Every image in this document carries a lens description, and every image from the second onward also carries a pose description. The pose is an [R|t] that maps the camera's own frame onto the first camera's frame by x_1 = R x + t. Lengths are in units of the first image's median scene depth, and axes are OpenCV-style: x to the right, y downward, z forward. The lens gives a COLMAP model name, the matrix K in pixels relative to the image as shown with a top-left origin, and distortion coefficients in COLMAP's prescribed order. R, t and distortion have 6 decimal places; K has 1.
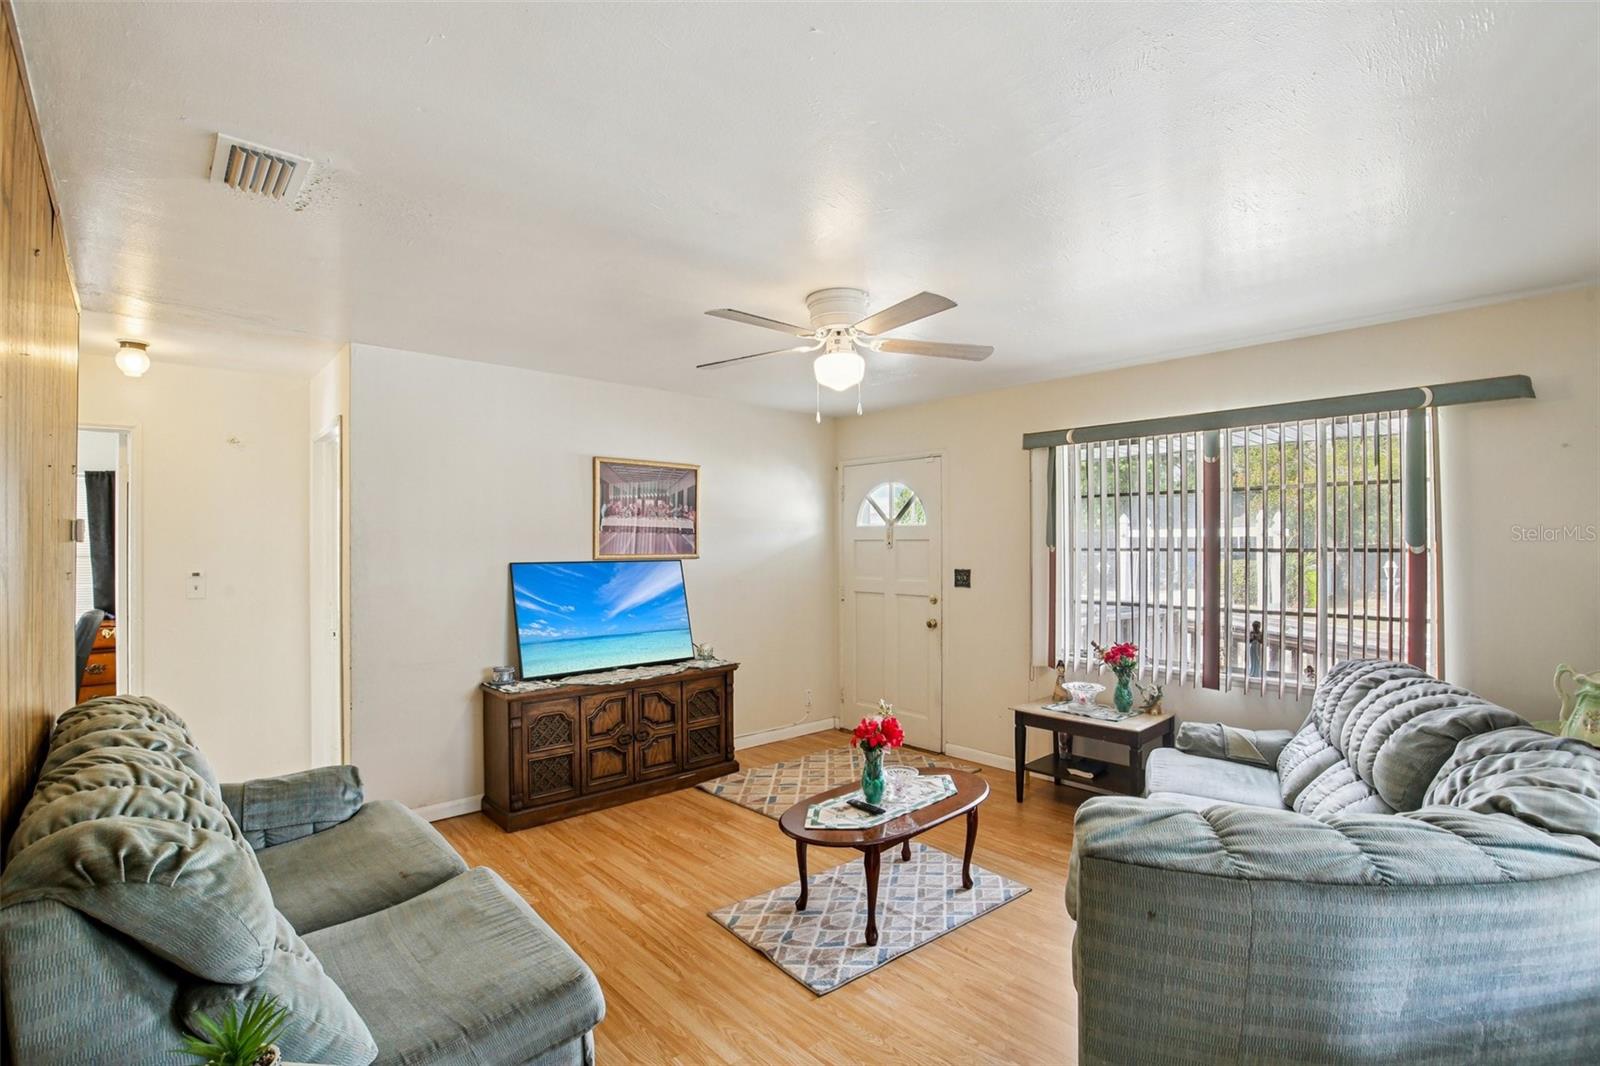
lens RADIAL K [[743.3, 0, 796.3], [0, 743.3, 545.1], [0, 0, 1]] dist [-0.021762, 0.000062]
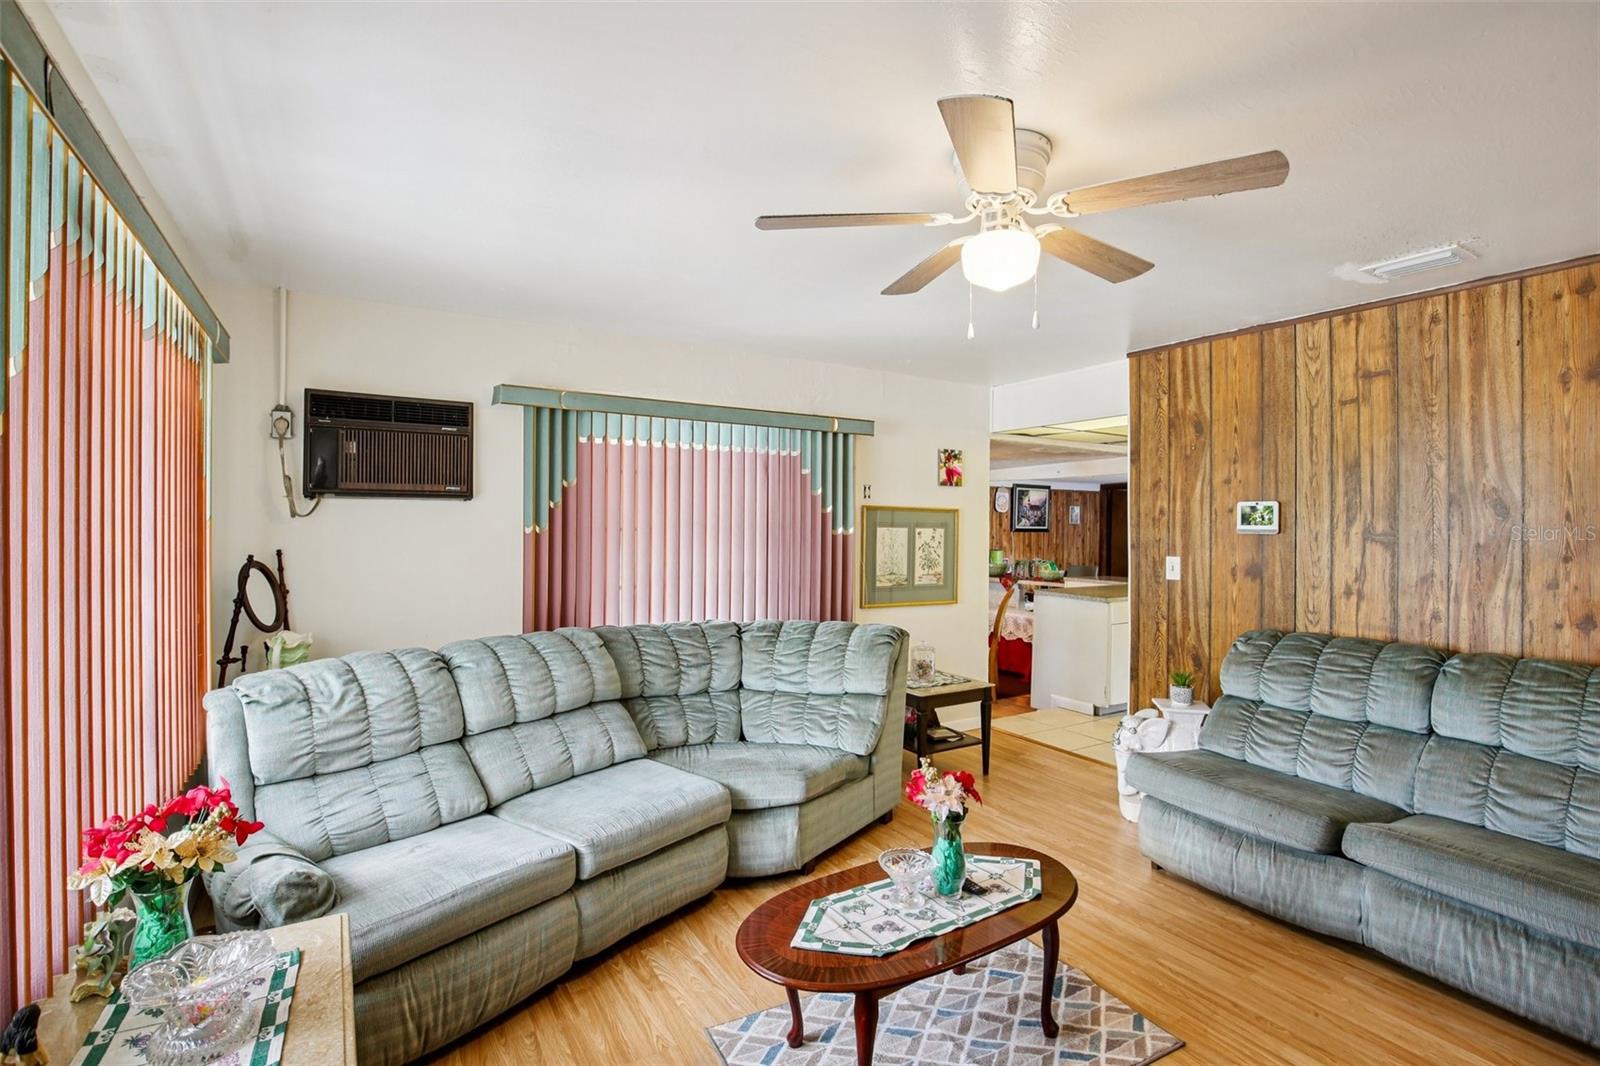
lens RADIAL K [[740.7, 0, 793.6], [0, 740.7, 528.5], [0, 0, 1]] dist [-0.027508, -0.000136]
pose [[-0.979055, -0.005447, 0.203522, 0.079597], [-0.004682, 0.999980, 0.004239, 0.000175], [-0.203541, 0.003198, -0.979061, 1.268685]]
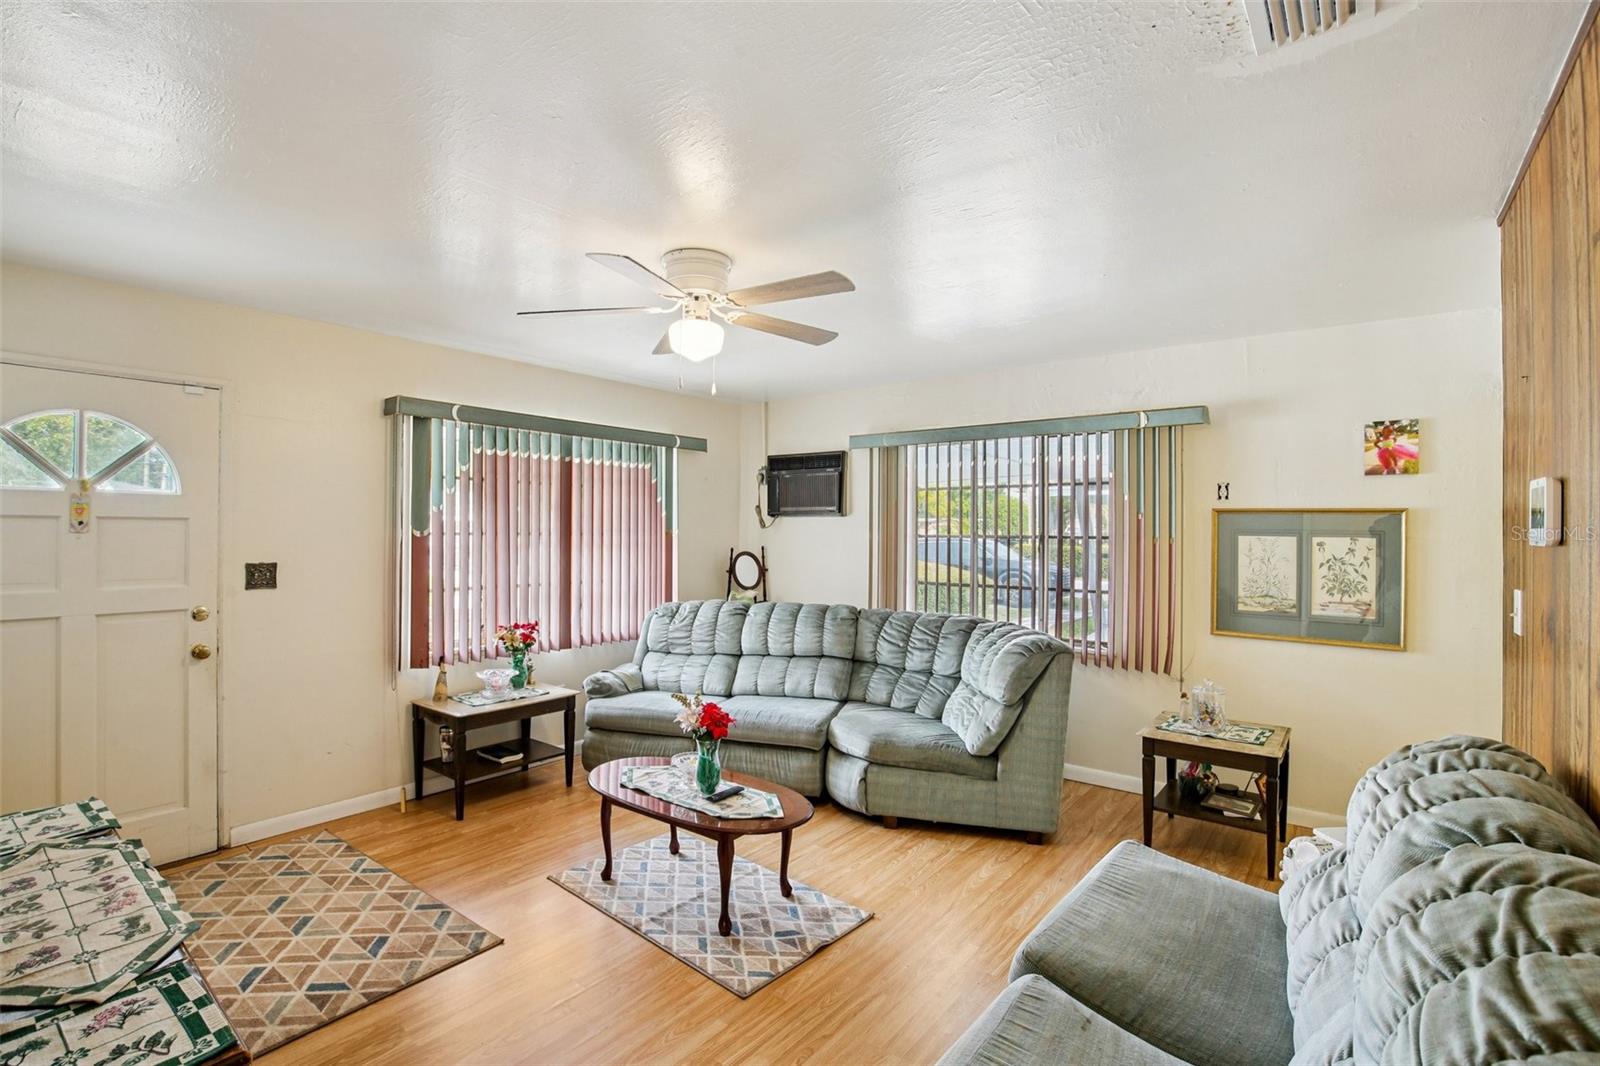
lens RADIAL K [[740.7, 0, 793.6], [0, 740.7, 528.5], [0, 0, 1]] dist [-0.027508, -0.000136]
pose [[-0.161256, 0.002715, 0.986909, -0.651195], [-0.005842, 0.999976, -0.003705, 0.000566], [-0.986895, -0.006363, -0.161236, 0.777895]]
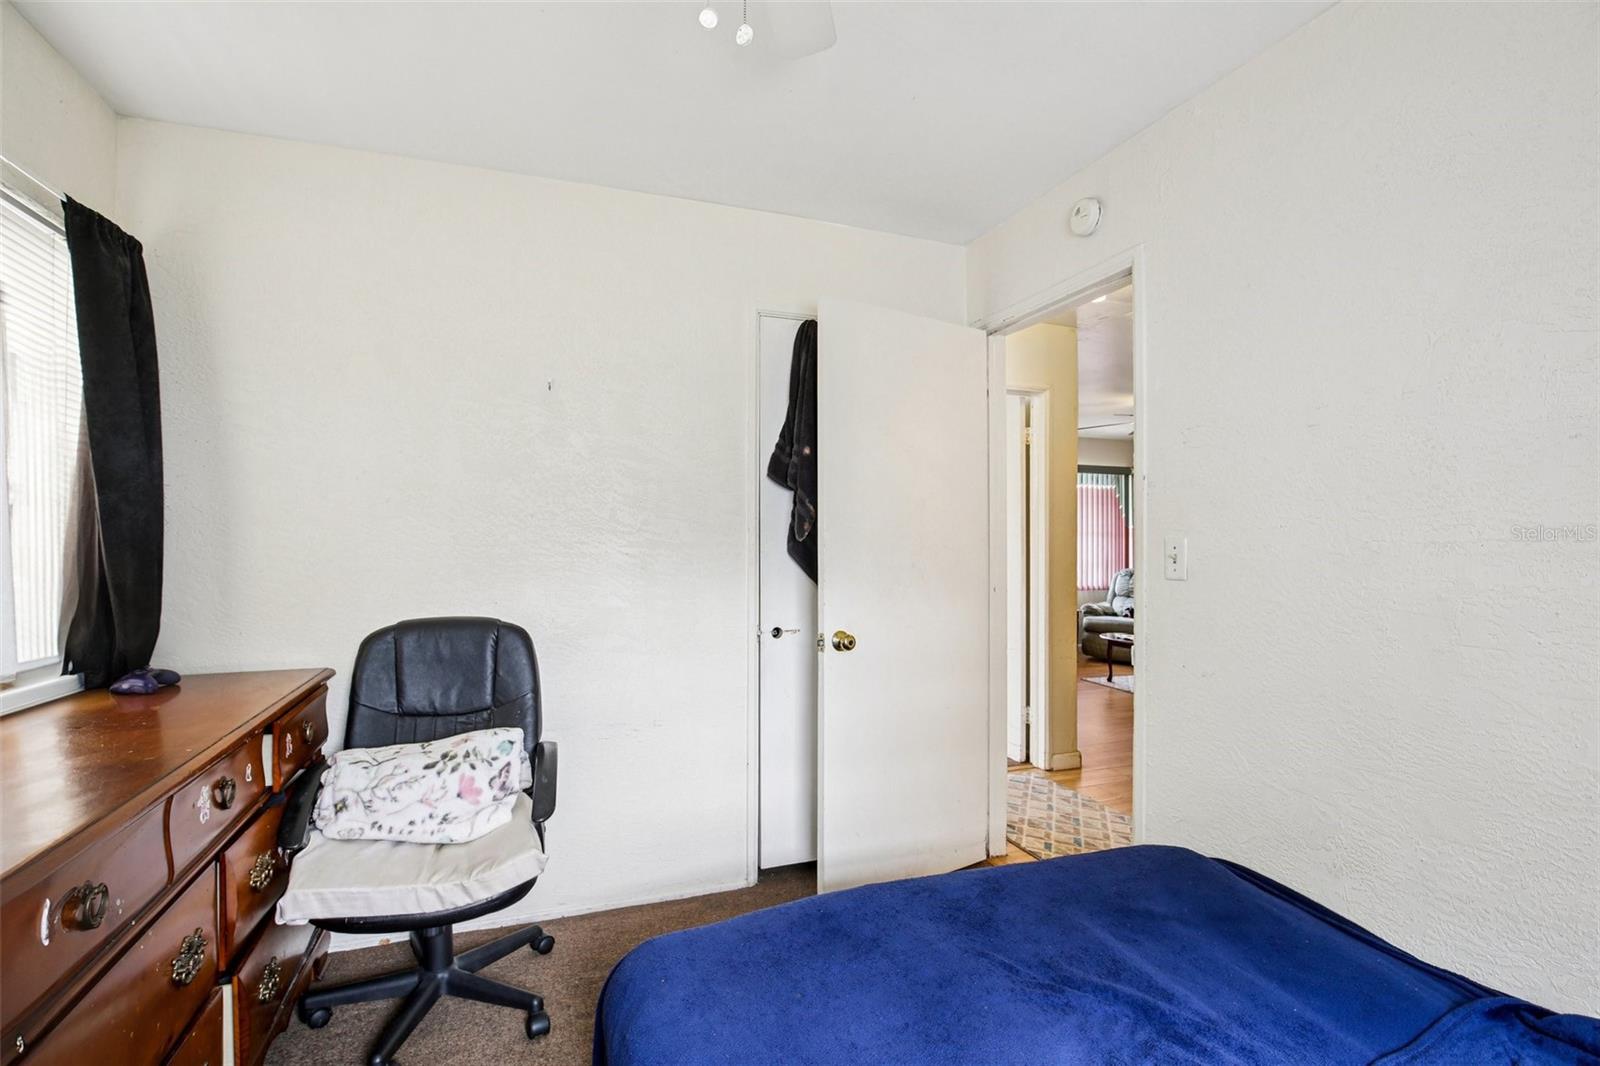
lens RADIAL K [[740.7, 0, 793.6], [0, 740.7, 528.5], [0, 0, 1]] dist [-0.027508, -0.000136]
pose [[0.378121, 0.000454, 0.925756, -1.722109], [-0.001262, 0.999999, 0.000025, 0.011314], [-0.925755, -0.001178, 0.378121, 0.876501]]
